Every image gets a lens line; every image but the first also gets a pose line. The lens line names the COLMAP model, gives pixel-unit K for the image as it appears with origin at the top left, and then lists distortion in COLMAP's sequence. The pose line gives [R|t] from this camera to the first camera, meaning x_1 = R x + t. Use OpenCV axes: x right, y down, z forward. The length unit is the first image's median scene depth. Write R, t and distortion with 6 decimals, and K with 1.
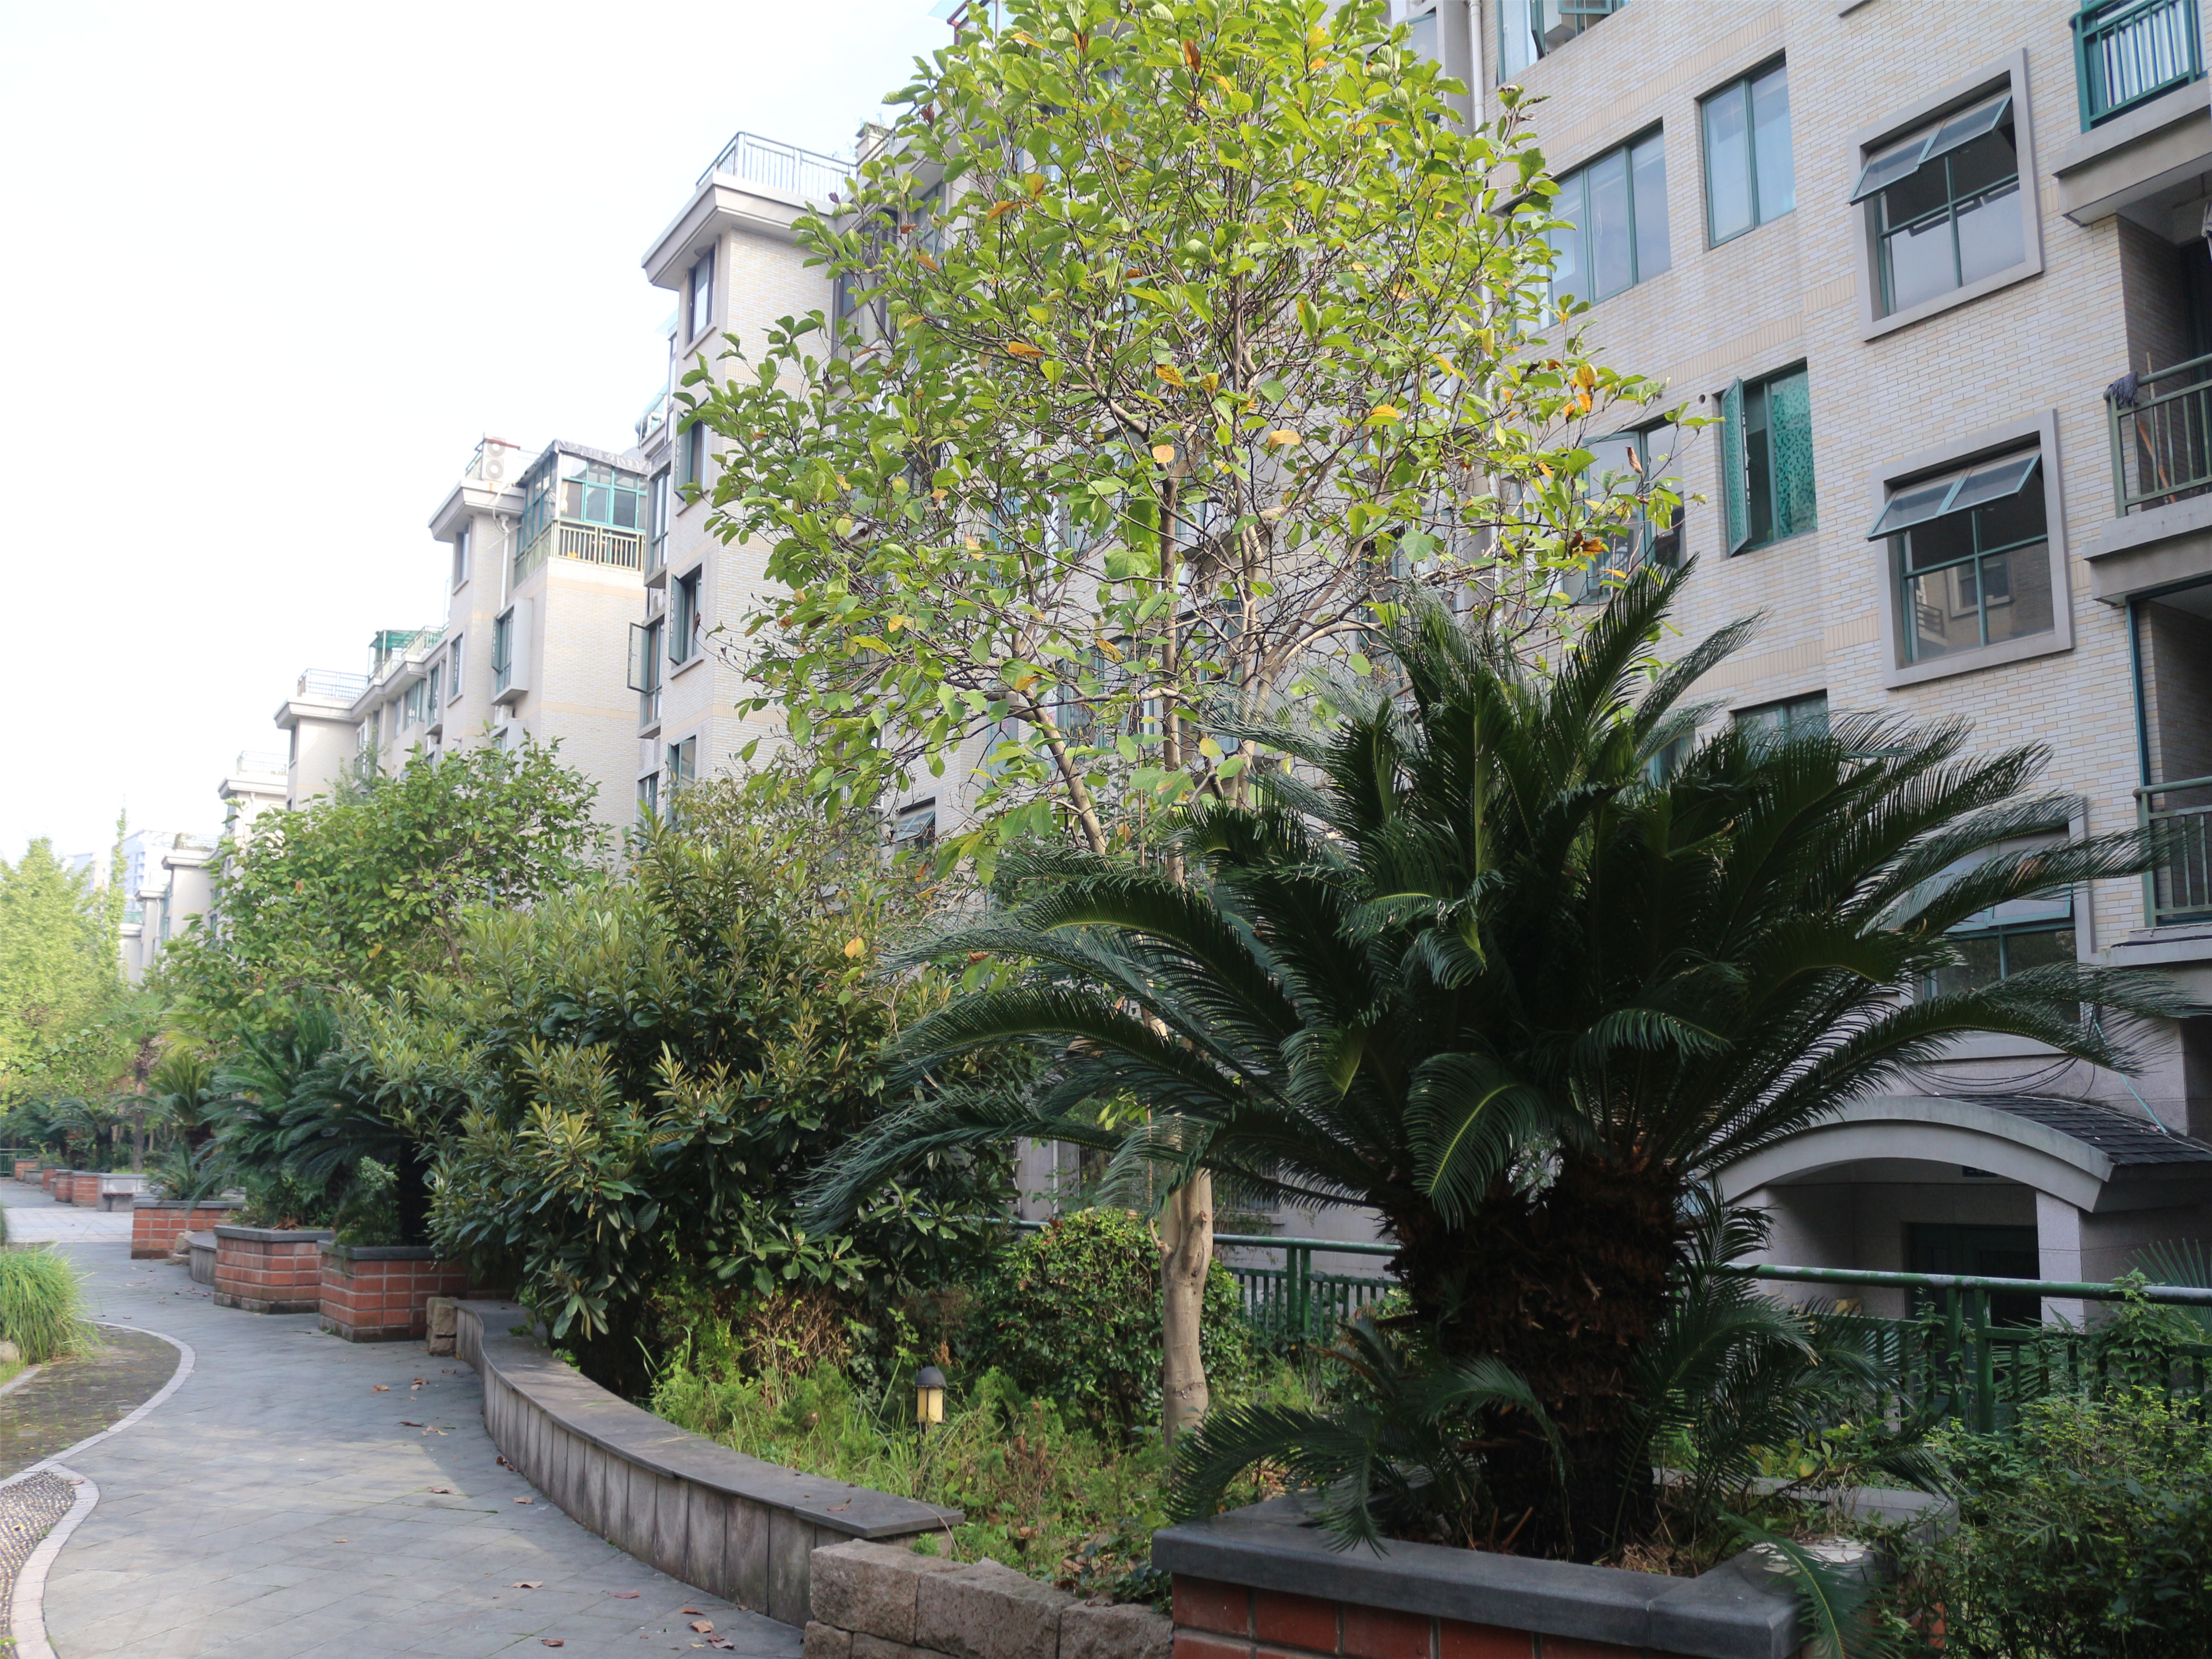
lens RADIAL K [[1969.4, 0, 1110.1], [0, 1969.4, 907.1], [0, 0, 1]] dist [-0.146951, 0.138620]
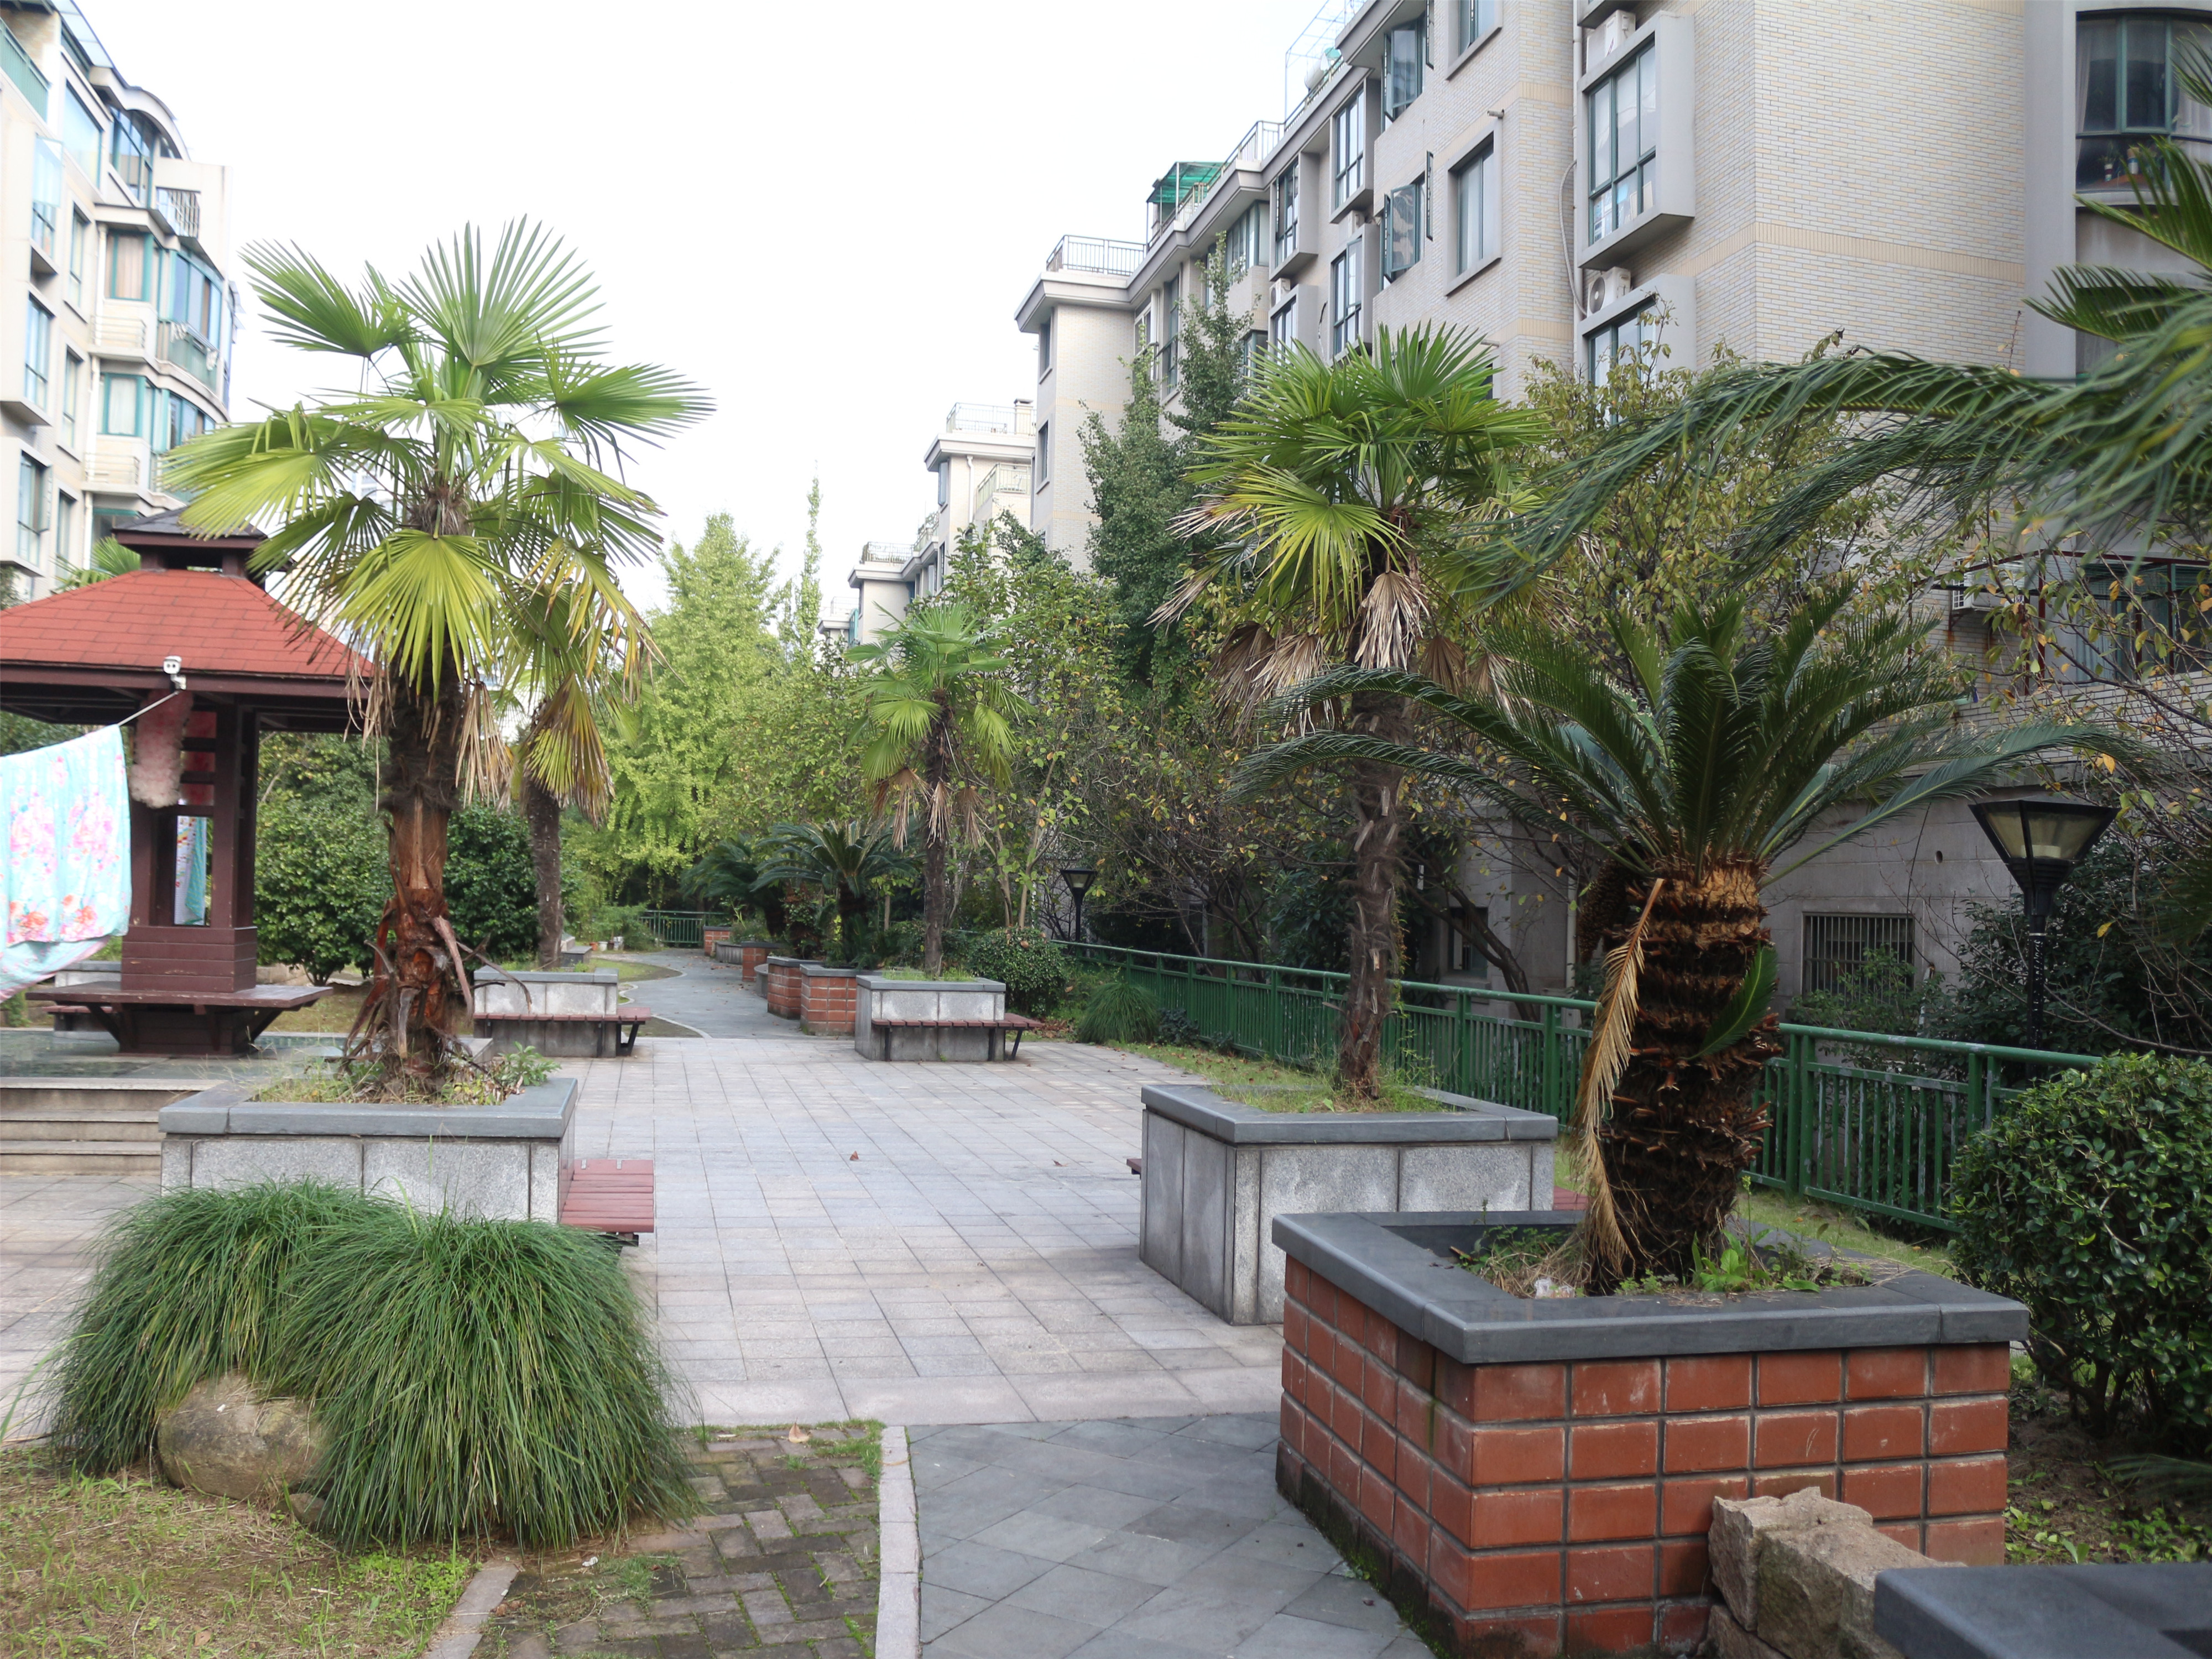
lens RADIAL K [[1969.4, 0, 1110.1], [0, 1969.4, 907.1], [0, 0, 1]] dist [-0.146951, 0.138620]
pose [[0.950684, 0.019385, -0.309553, -0.182235], [0.017628, 0.993054, 0.116327, 0.037878], [0.309658, -0.116048, 0.943740, 0.318025]]
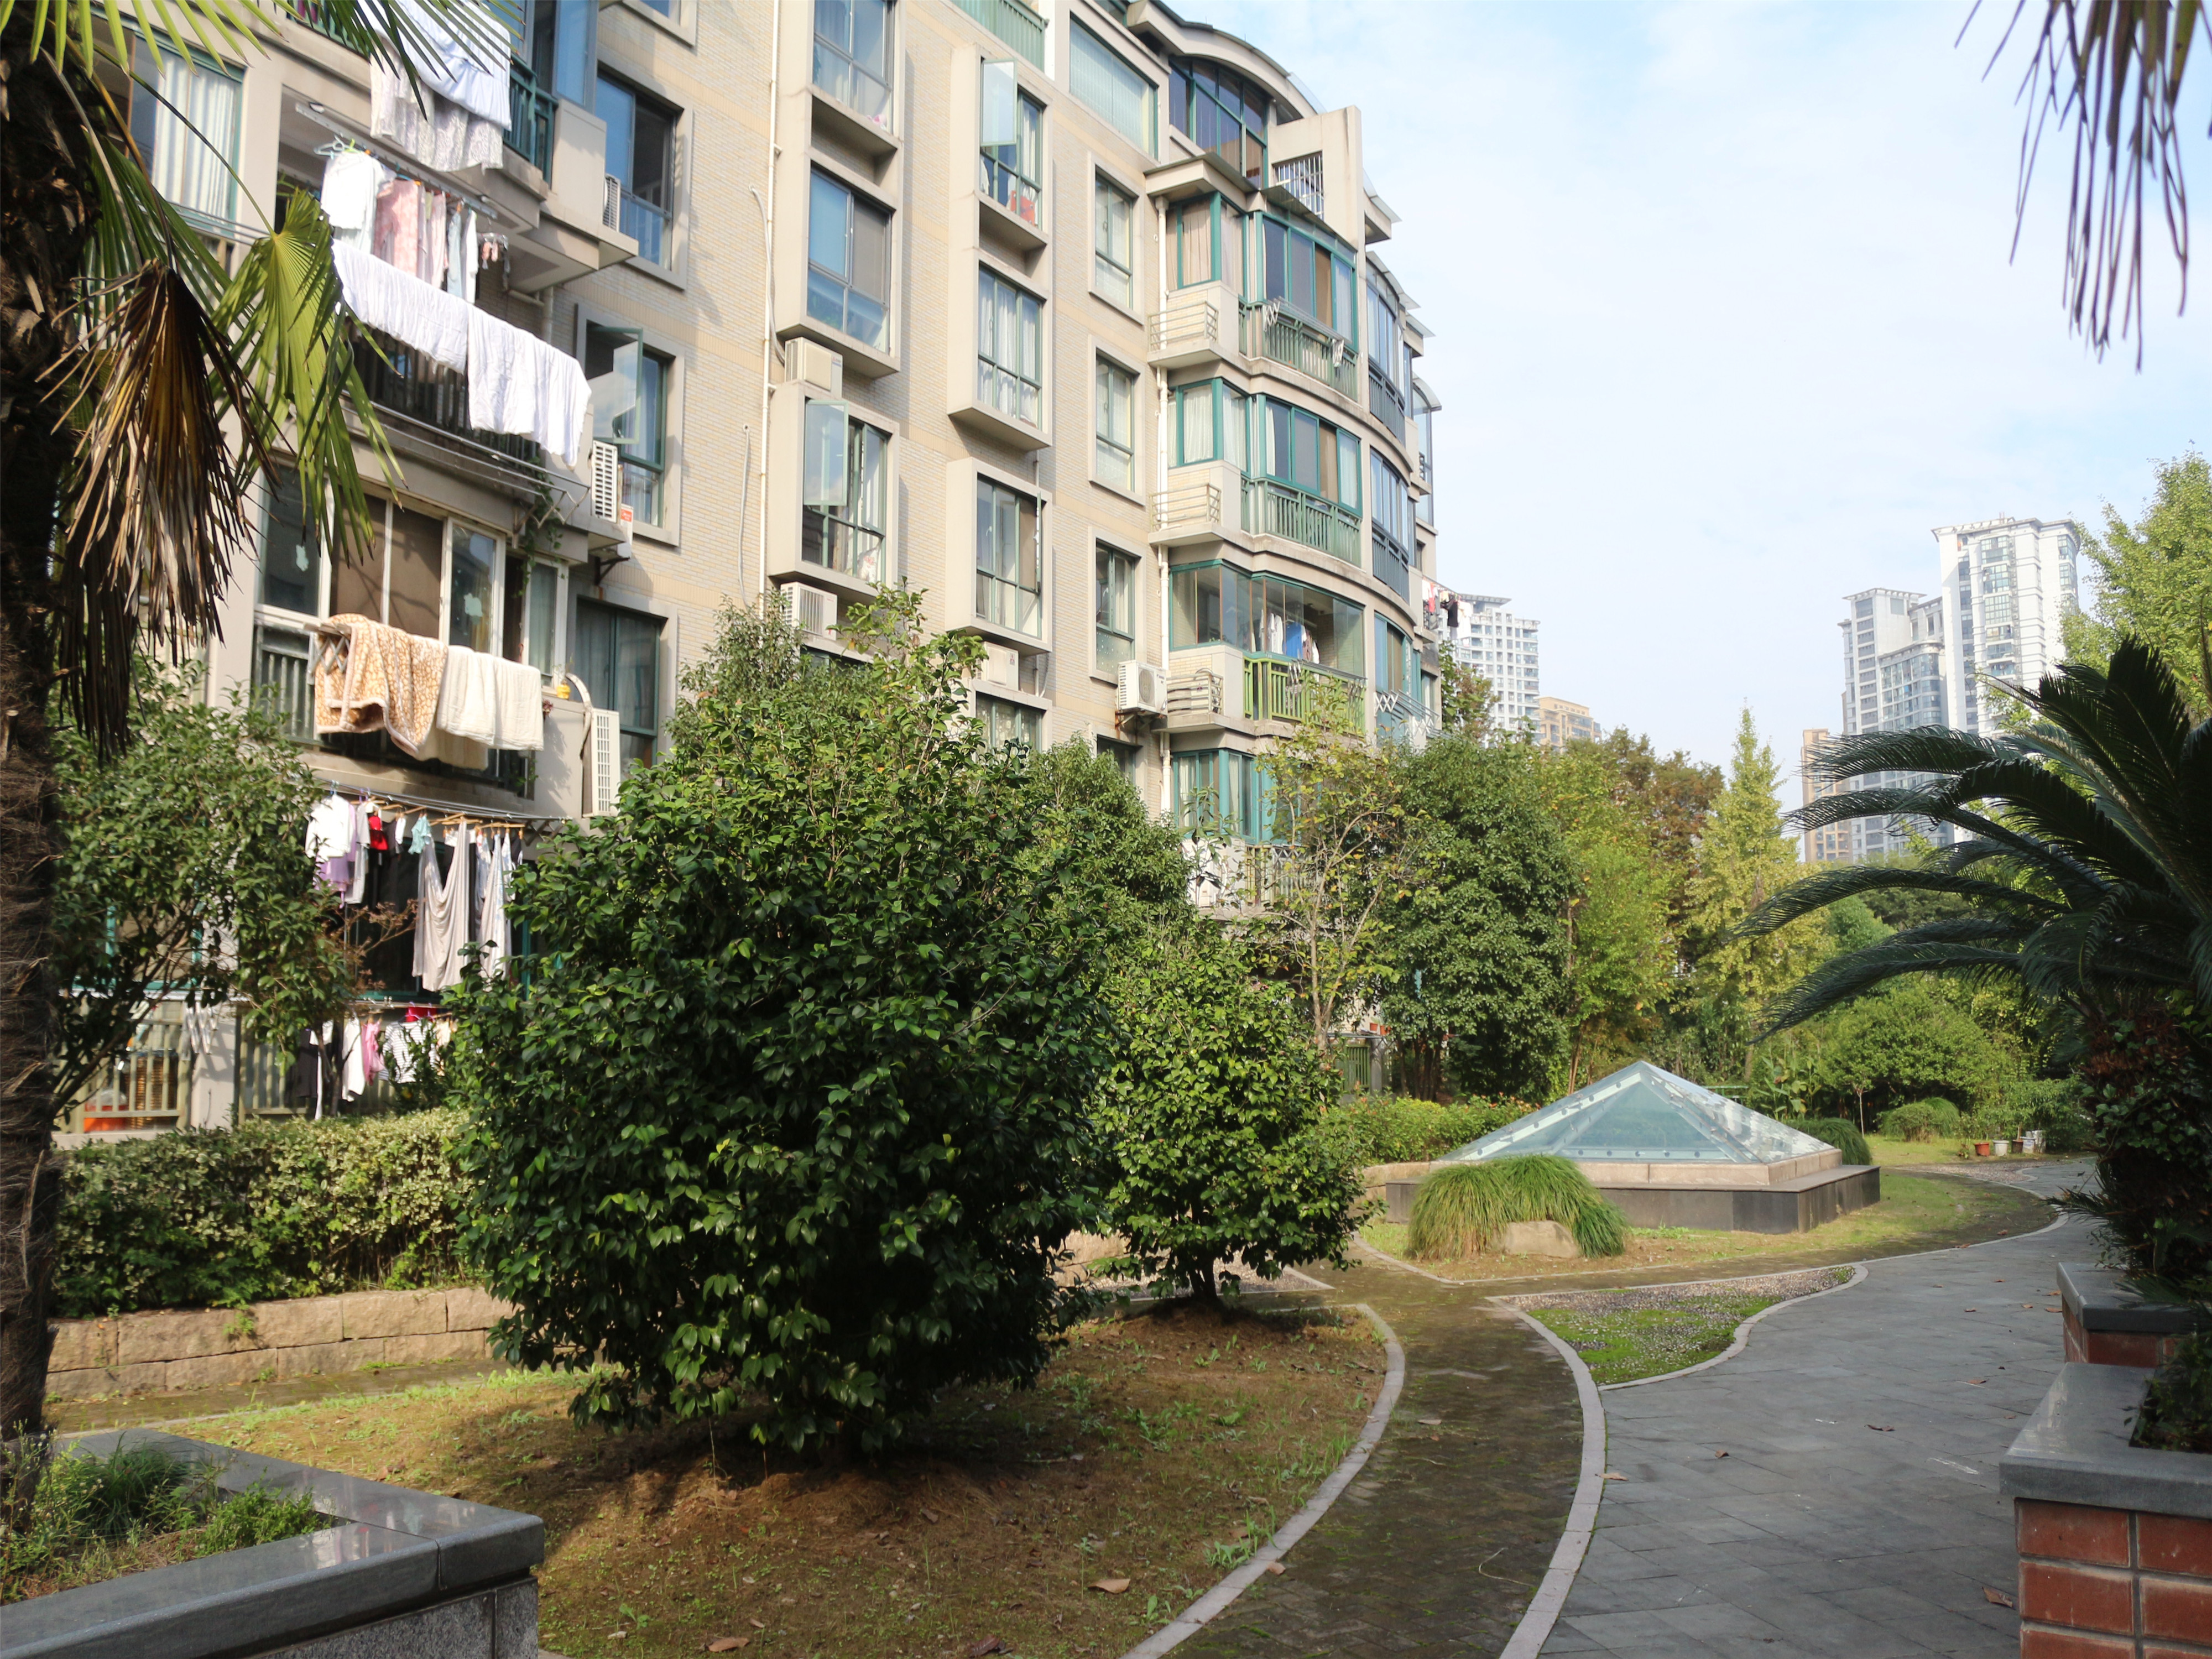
lens RADIAL K [[1969.4, 0, 1110.1], [0, 1969.4, 907.1], [0, 0, 1]] dist [-0.146951, 0.138620]
pose [[0.451574, -0.091600, -0.887519, -0.269798], [0.126121, 0.991281, -0.038138, 0.065377], [0.883275, -0.094713, 0.459190, 0.530890]]
